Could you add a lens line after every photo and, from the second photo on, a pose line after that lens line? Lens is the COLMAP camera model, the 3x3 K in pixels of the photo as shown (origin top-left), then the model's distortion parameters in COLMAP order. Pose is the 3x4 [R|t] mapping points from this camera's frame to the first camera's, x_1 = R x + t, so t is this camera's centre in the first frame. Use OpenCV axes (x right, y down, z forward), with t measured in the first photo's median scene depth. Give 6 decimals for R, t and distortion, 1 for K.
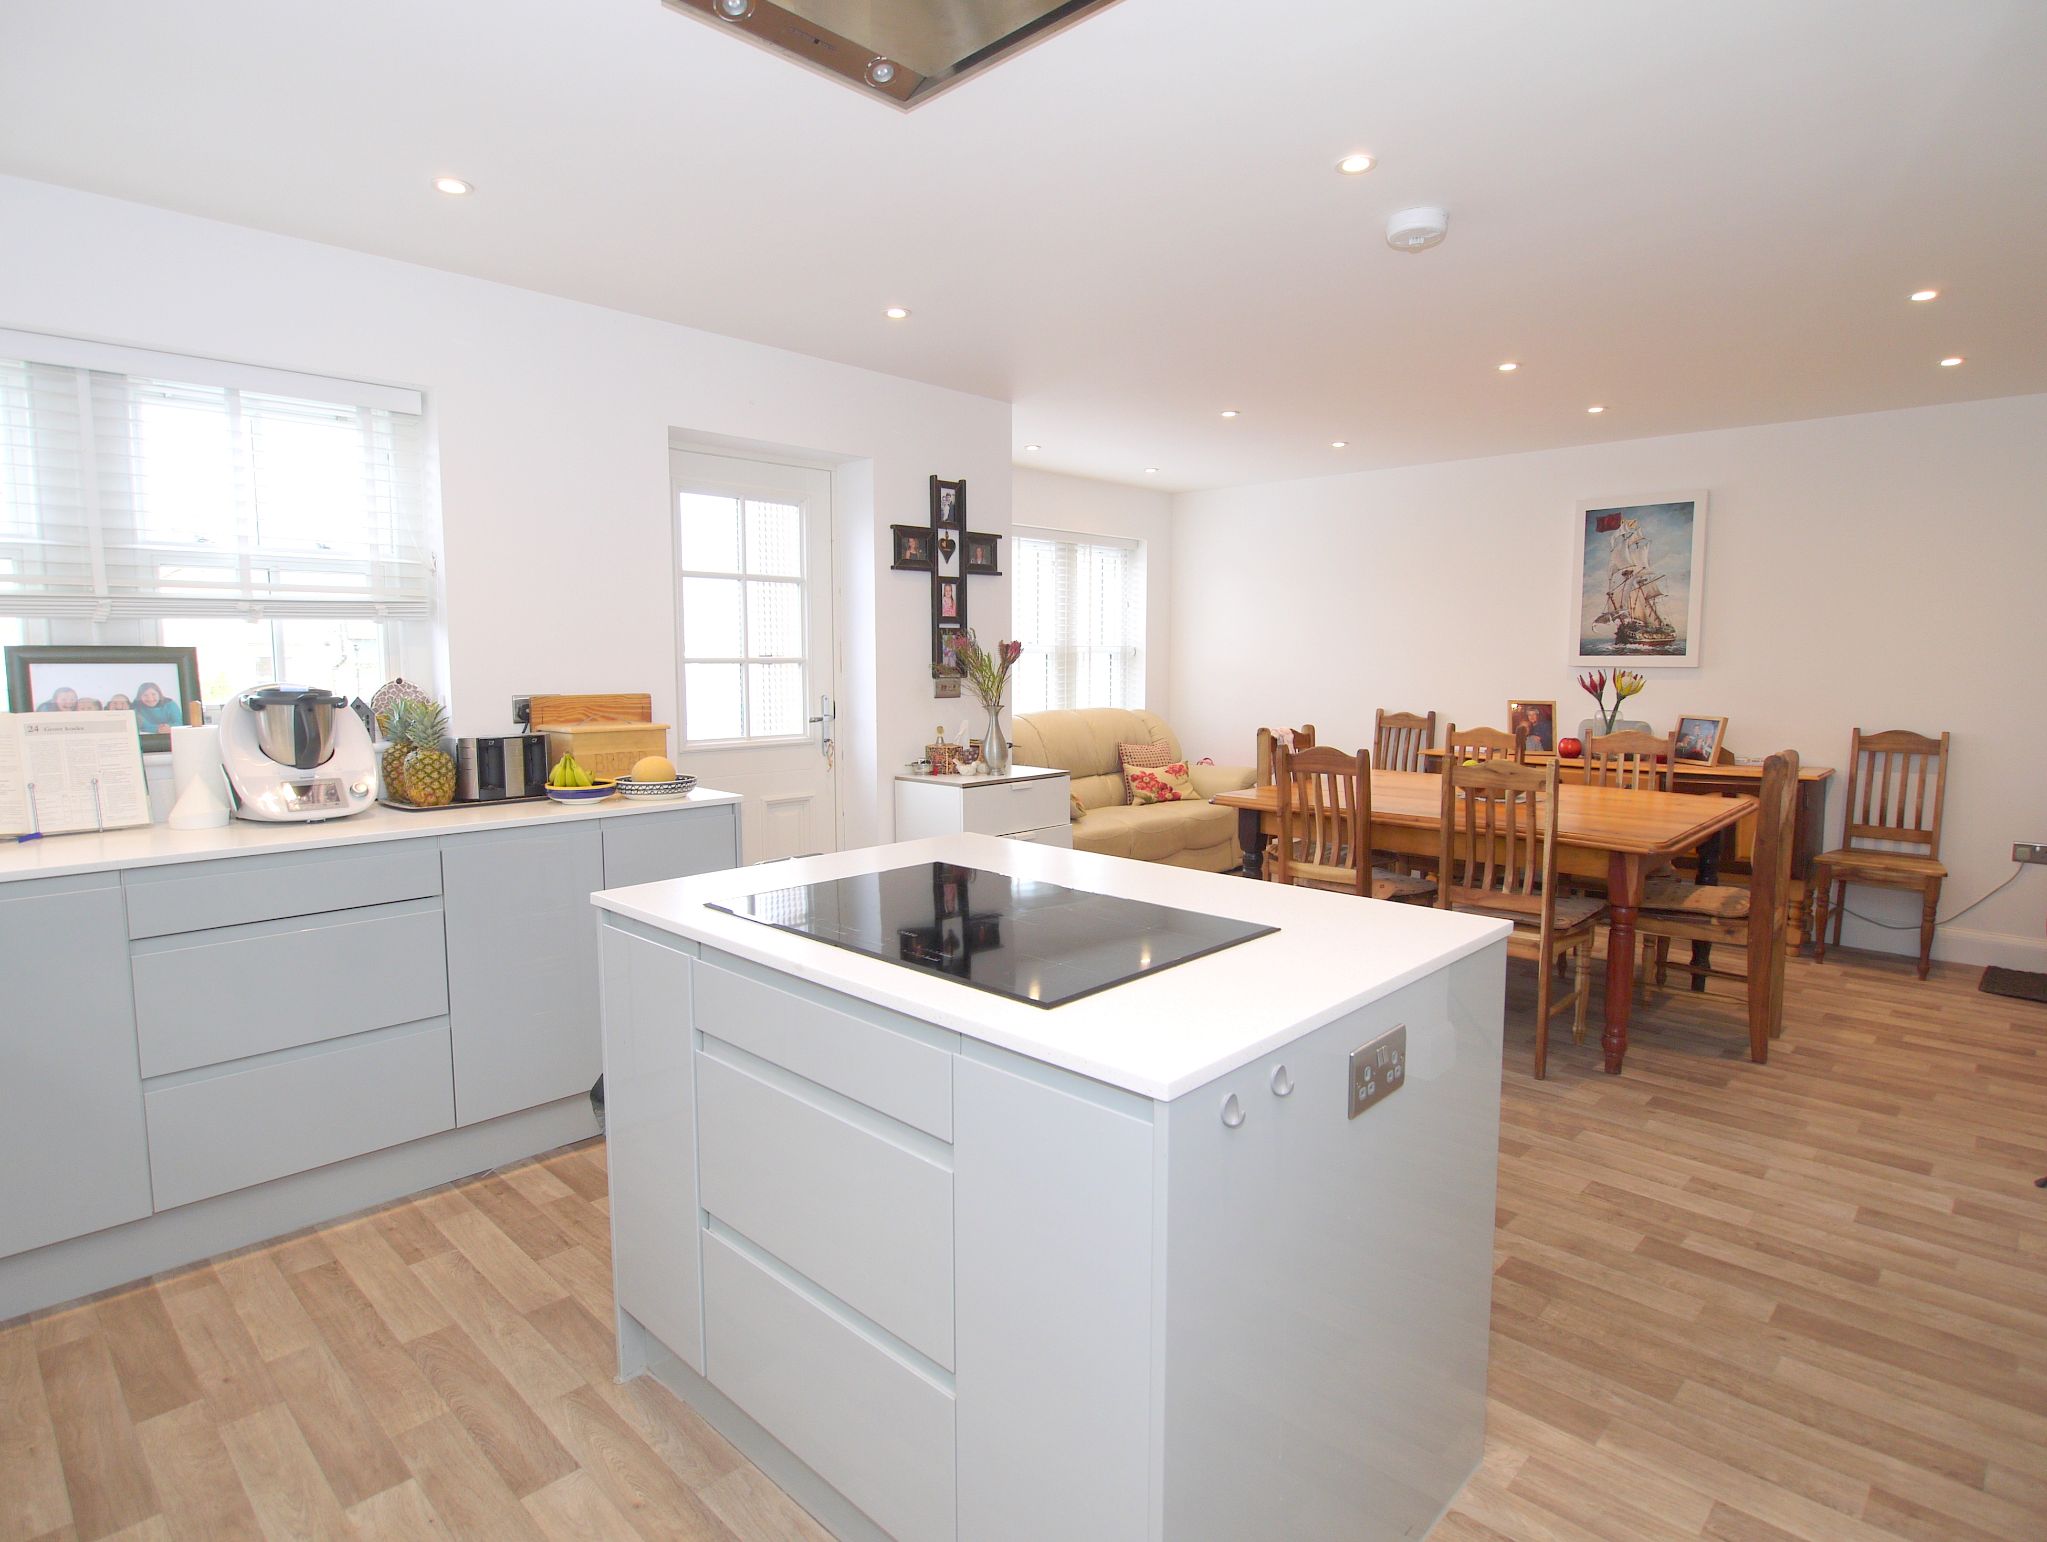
lens RADIAL K [[1096.7, 0, 1023.5], [0, 1096.7, 771.0], [0, 0, 1]] dist [-0.010959, -0.000656]
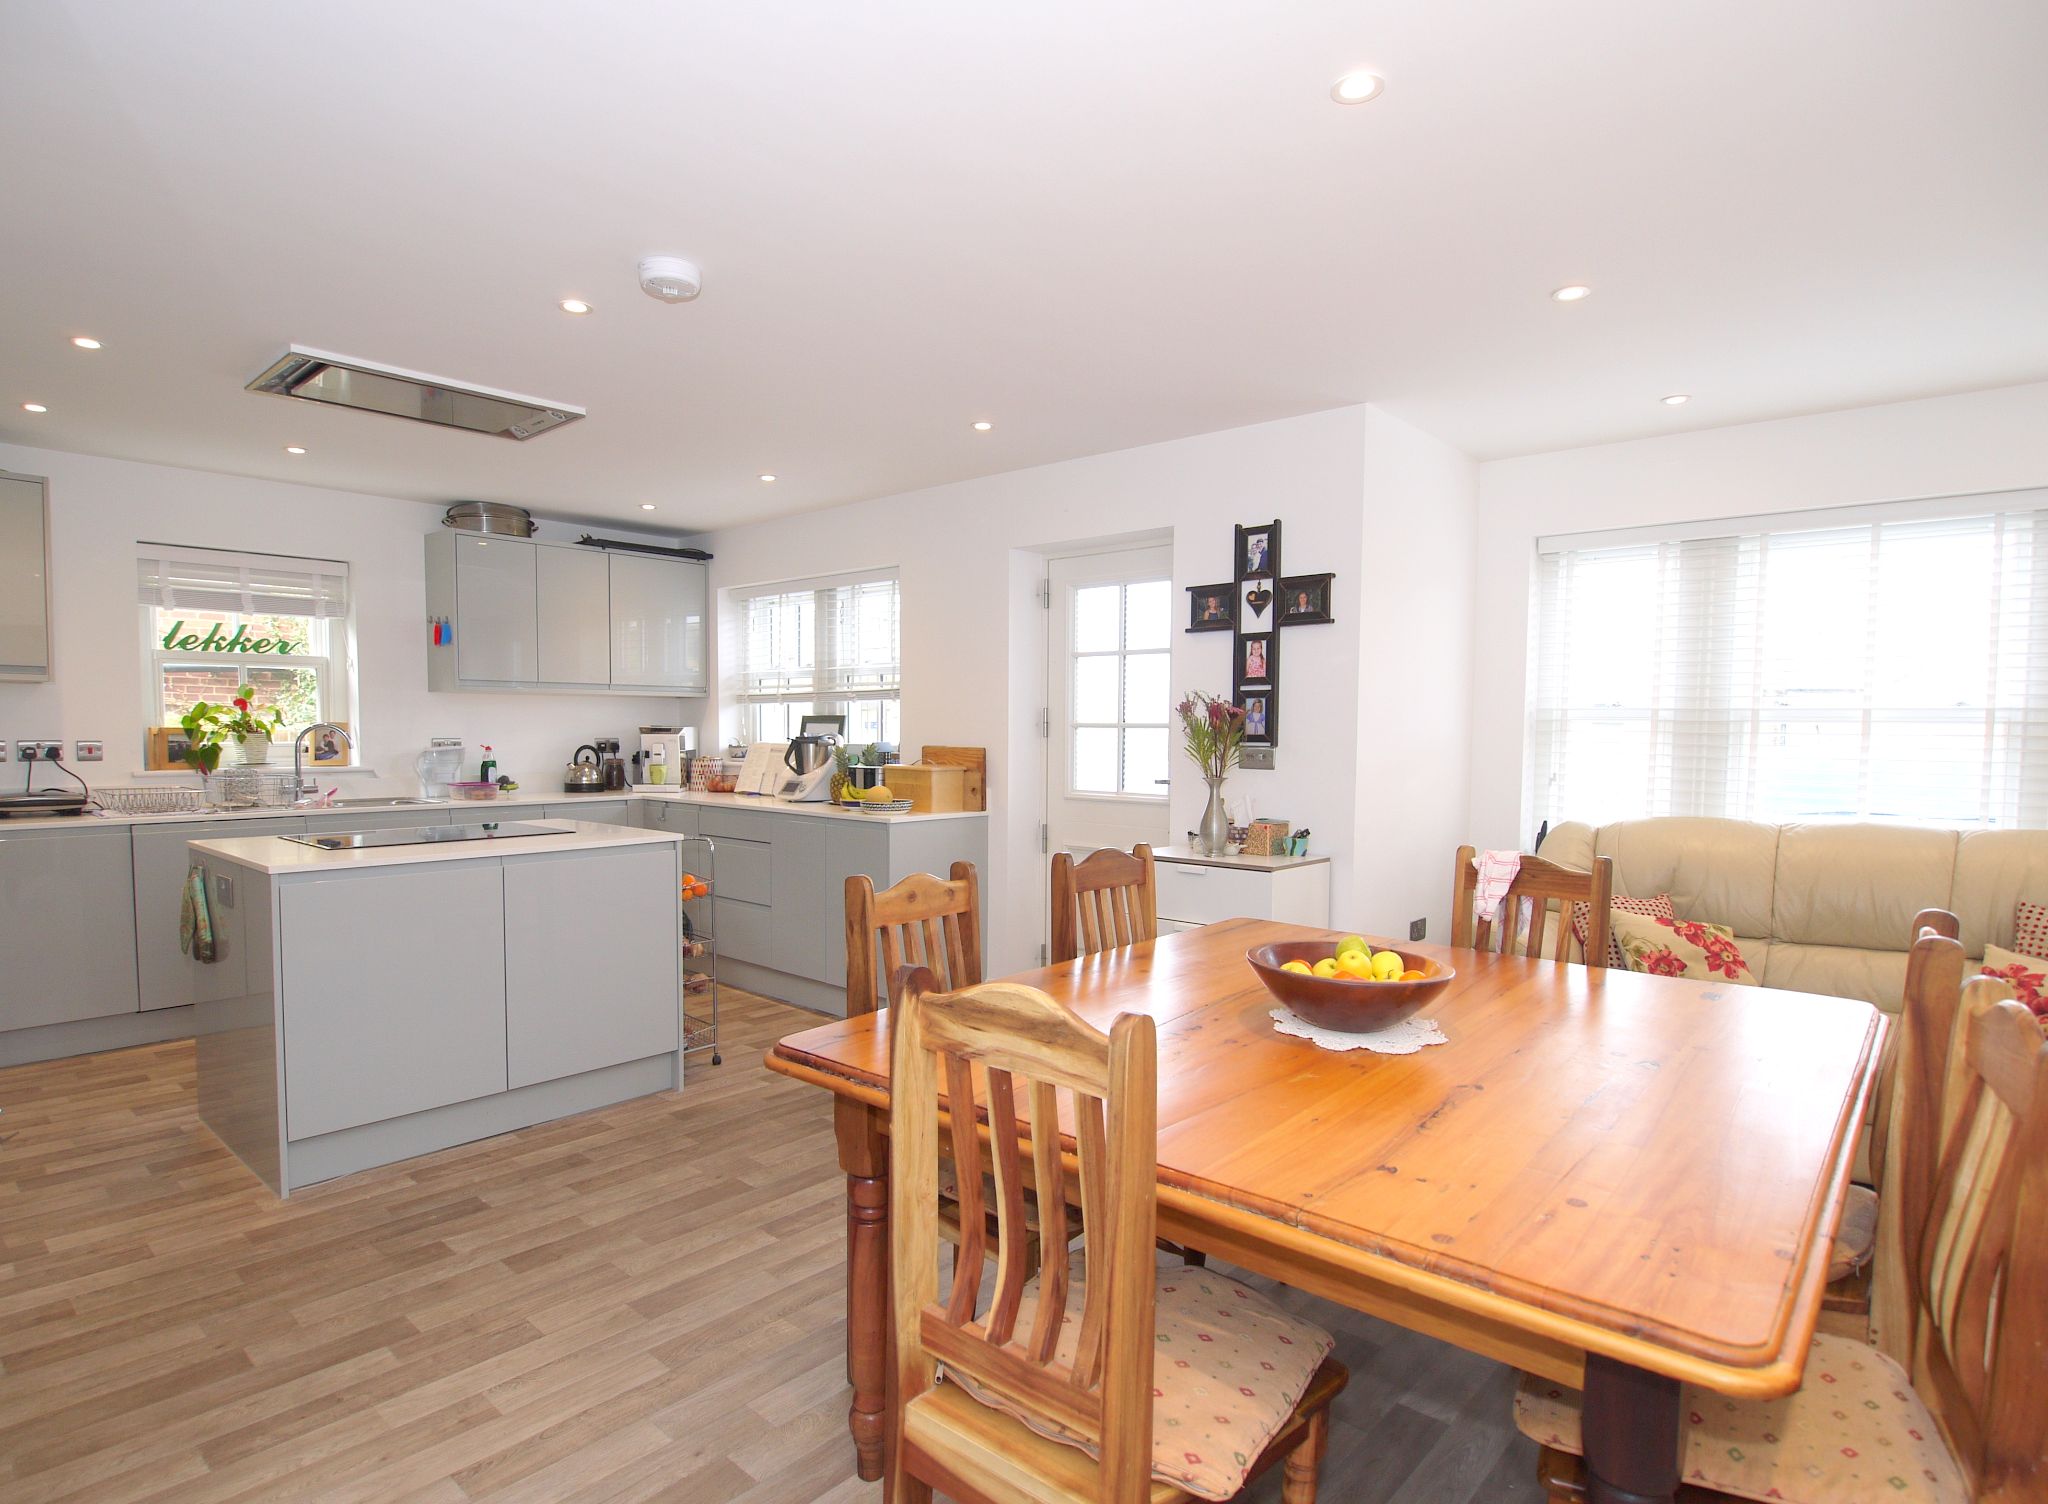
lens RADIAL K [[1114.7, 0, 1023.2], [0, 1114.7, 795.3], [0, 0, 1]] dist [-0.005499, 0.000495]
pose [[0.034668, 0.061724, -0.997491, 0.861591], [-0.112590, 0.991978, 0.057469, -0.079283], [0.993037, 0.110316, 0.041339, 0.813722]]
